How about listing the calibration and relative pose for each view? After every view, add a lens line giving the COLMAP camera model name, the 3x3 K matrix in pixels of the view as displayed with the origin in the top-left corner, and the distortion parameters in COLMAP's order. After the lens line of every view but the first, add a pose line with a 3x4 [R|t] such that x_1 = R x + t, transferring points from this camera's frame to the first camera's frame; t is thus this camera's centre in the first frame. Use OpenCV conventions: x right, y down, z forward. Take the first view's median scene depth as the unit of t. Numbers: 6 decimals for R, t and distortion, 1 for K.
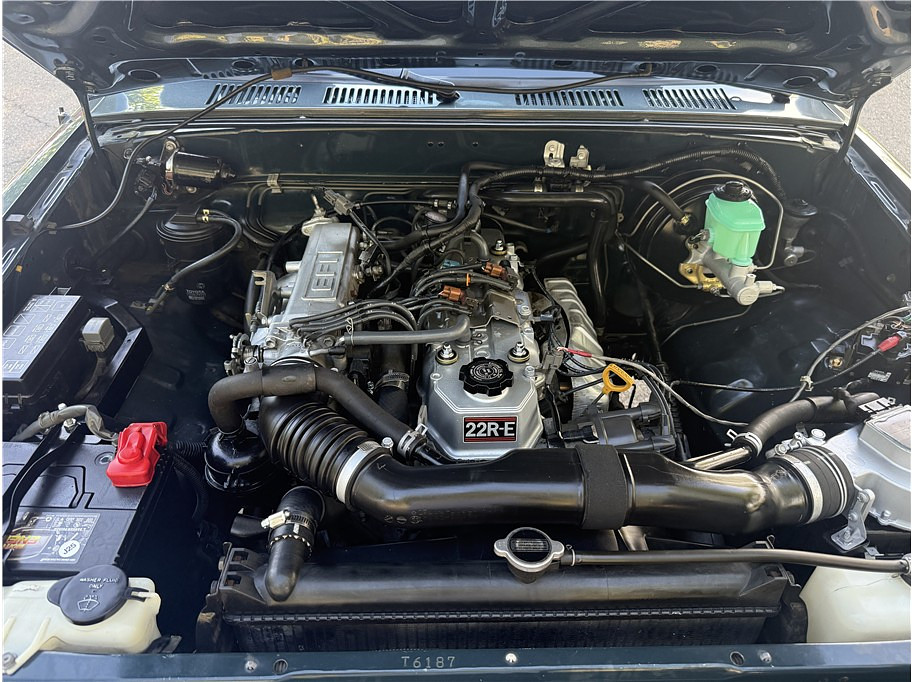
lens RADIAL K [[666.3, 0, 450.3], [0, 666.3, 340.1], [0, 0, 1]] dist [0.020823, -0.050041]
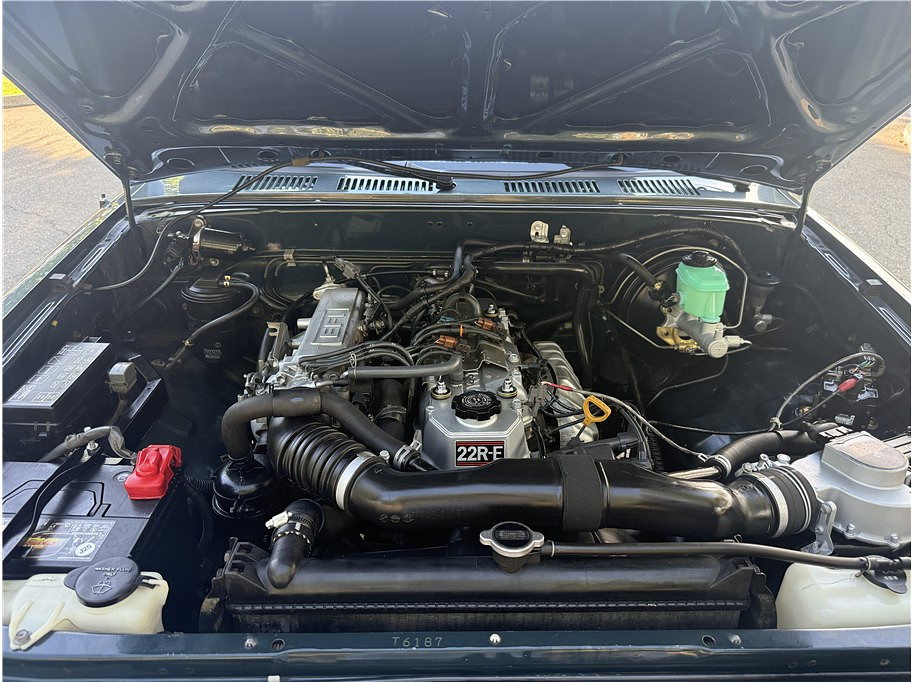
lens RADIAL K [[665.4, 0, 454.2], [0, 665.4, 332.9], [0, 0, 1]] dist [0.045437, -0.095446]
pose [[0.999995, 0.002477, -0.002020, 0.017391], [-0.002817, 0.981578, -0.191041, 0.130640], [0.001509, 0.191046, 0.981580, -0.088959]]
